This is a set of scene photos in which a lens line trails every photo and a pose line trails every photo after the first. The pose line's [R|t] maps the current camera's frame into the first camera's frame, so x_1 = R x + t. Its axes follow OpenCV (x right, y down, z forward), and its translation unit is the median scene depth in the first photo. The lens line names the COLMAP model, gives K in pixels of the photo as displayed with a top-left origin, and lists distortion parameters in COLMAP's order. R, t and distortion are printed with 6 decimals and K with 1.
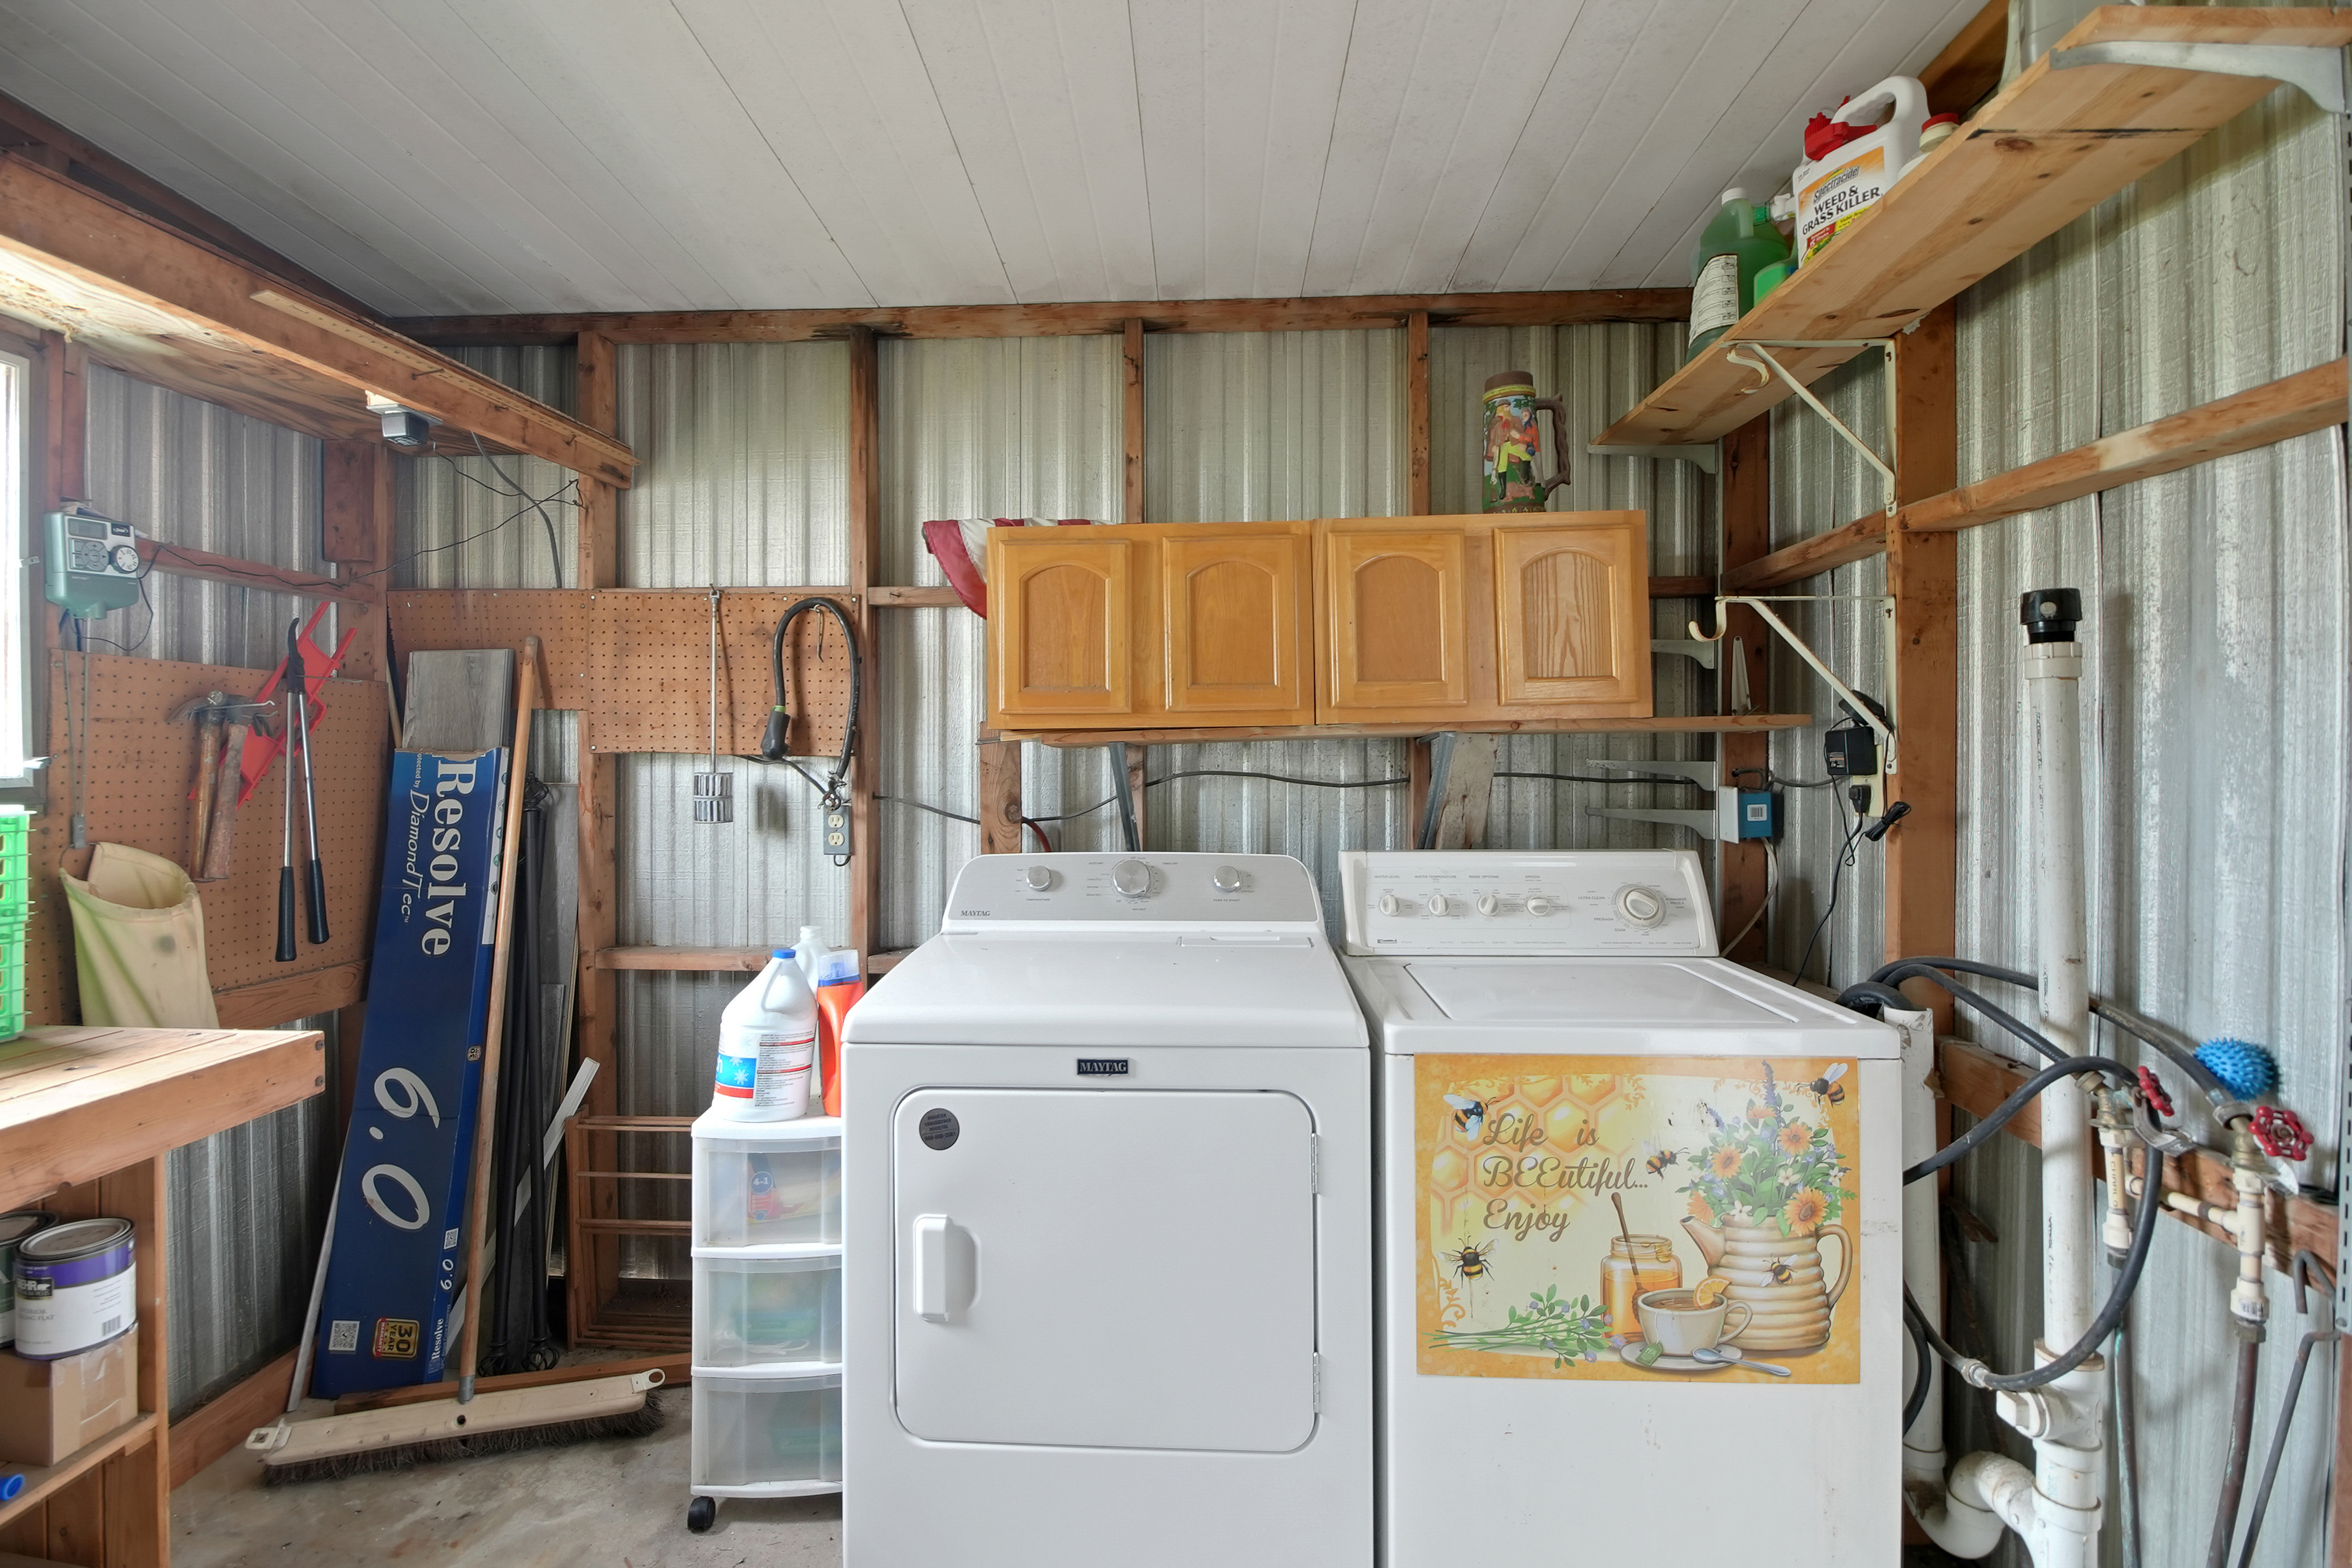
lens RADIAL K [[1052.9, 0, 1164.1], [0, 1052.9, 738.7], [0, 0, 1]] dist [-0.001529, -0.010424]
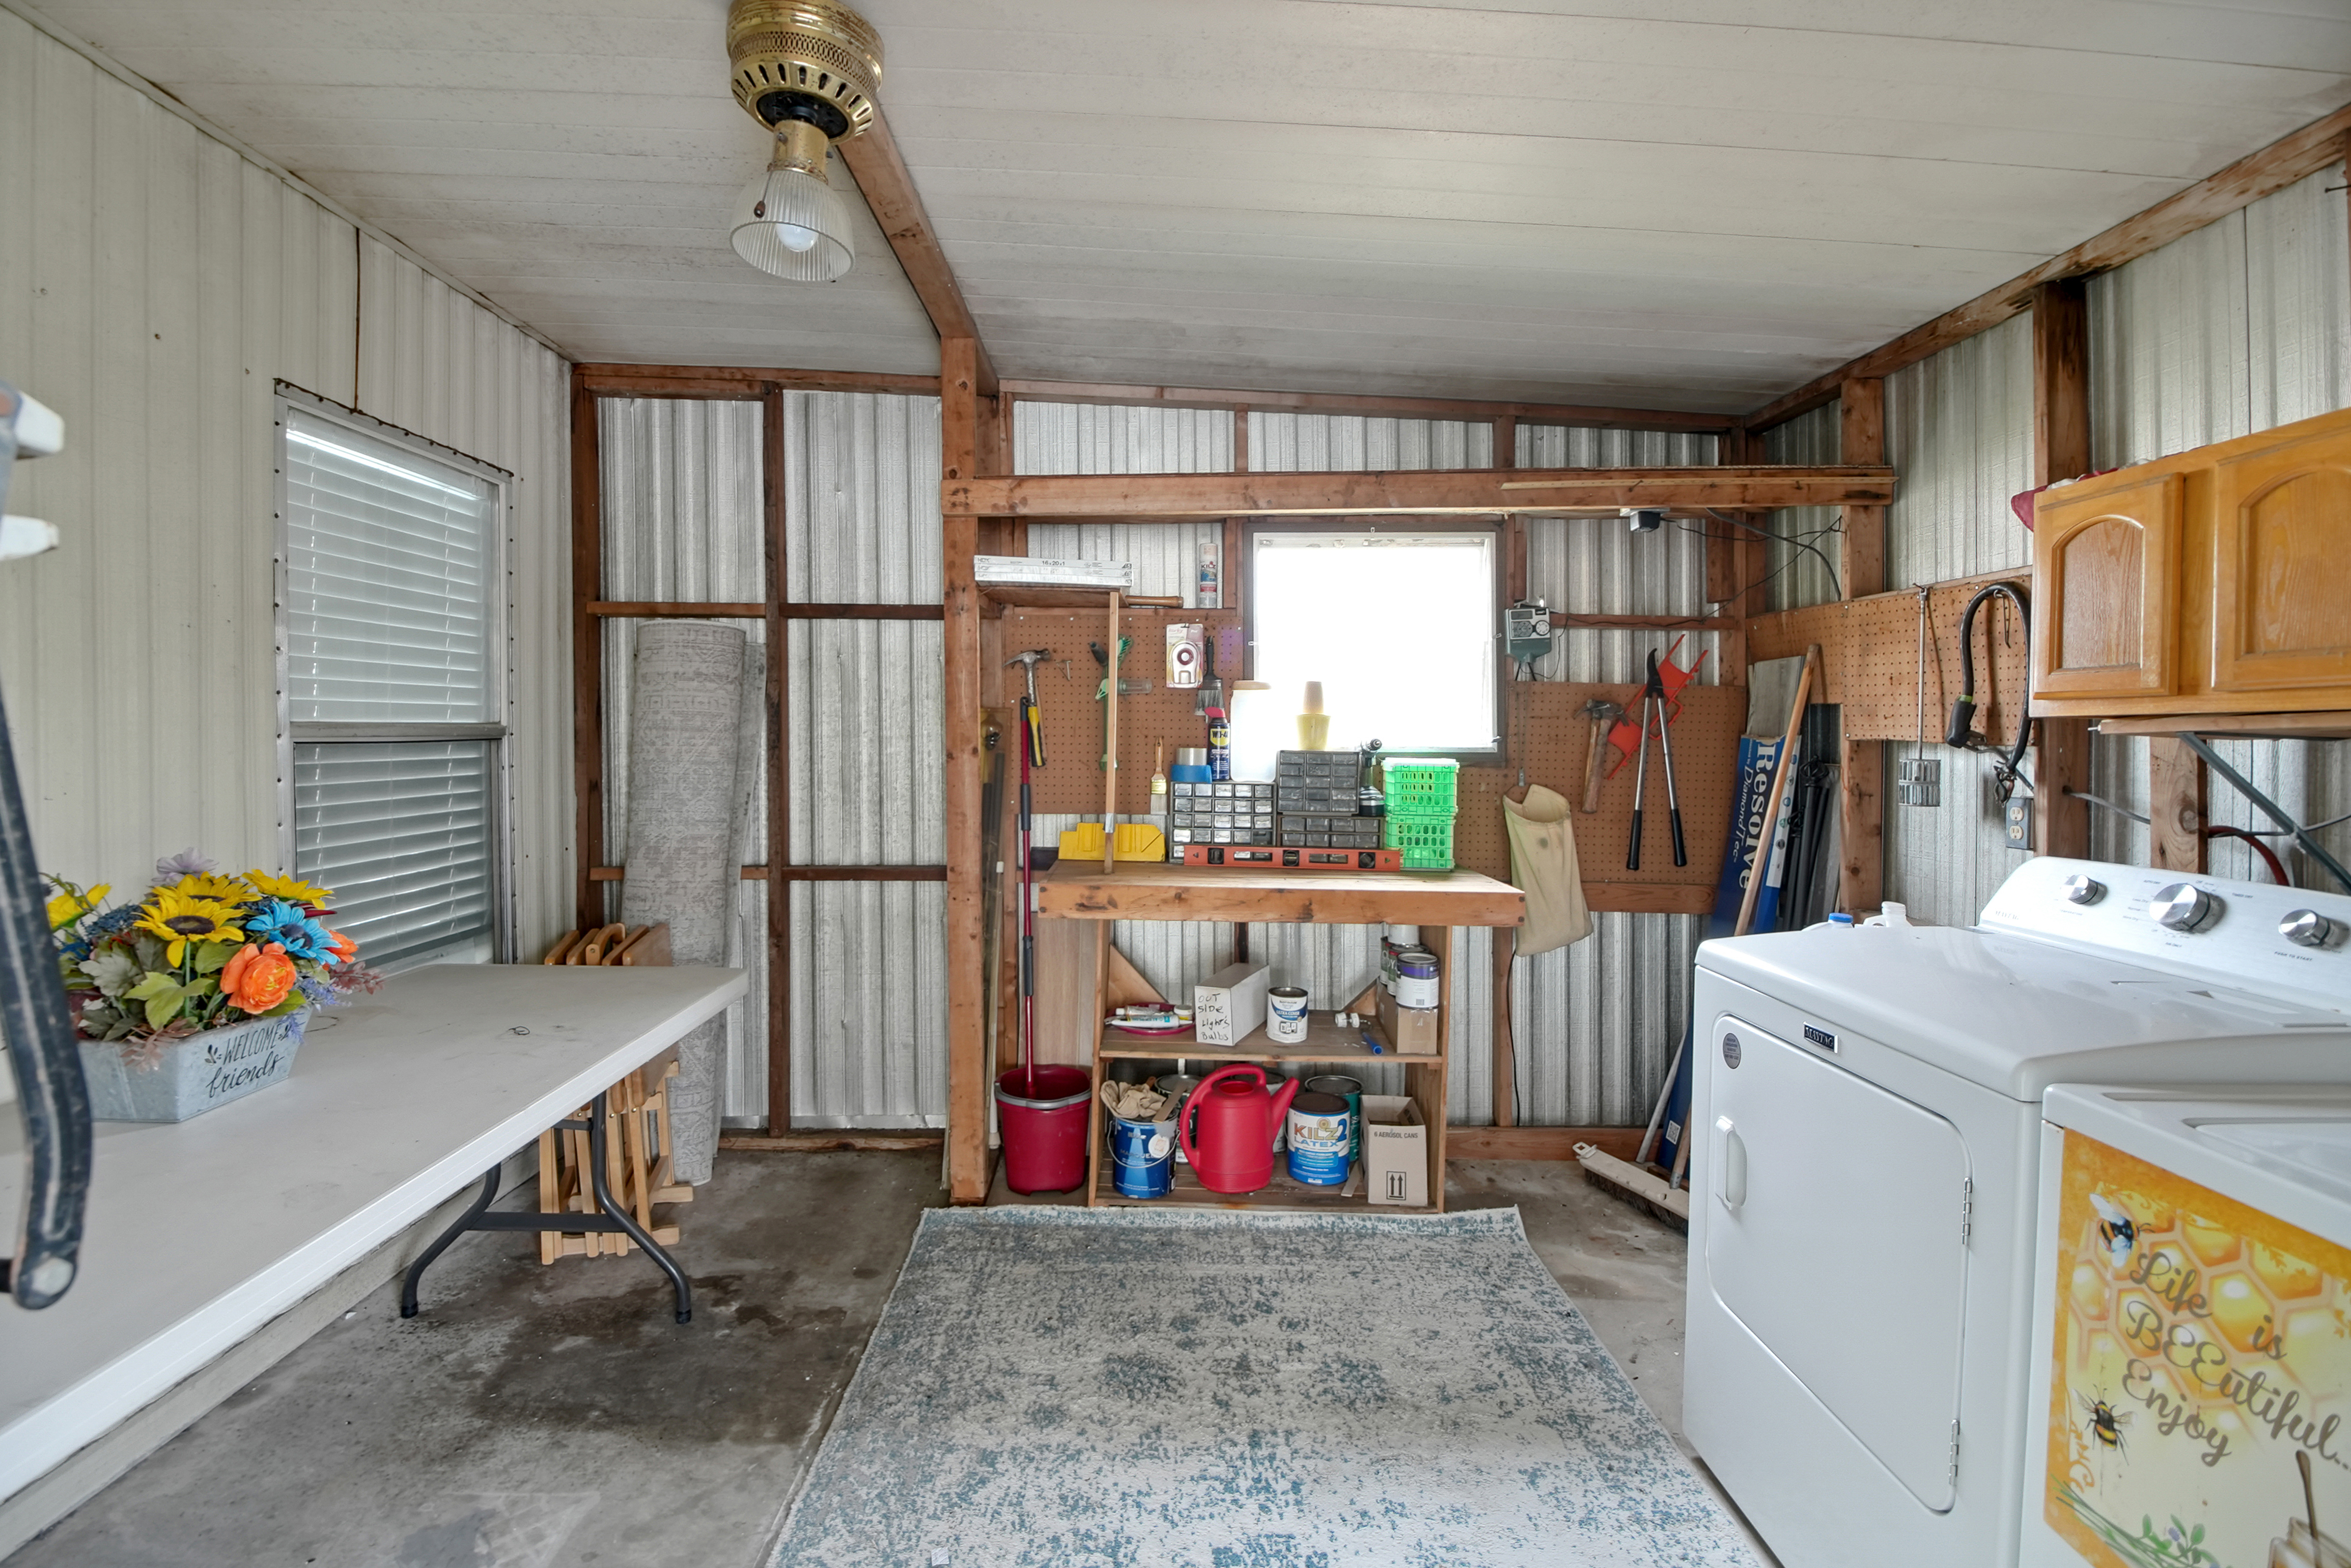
lens RADIAL K [[1067.5, 0, 1200.7], [0, 1067.5, 747.1], [0, 0, 1]] dist [0.000207, -0.007821]
pose [[0.098656, 0.017946, -0.994960, 0.617252], [0.000114, 0.999837, 0.018046, 0.000141], [0.995122, -0.001894, 0.098638, 0.179177]]
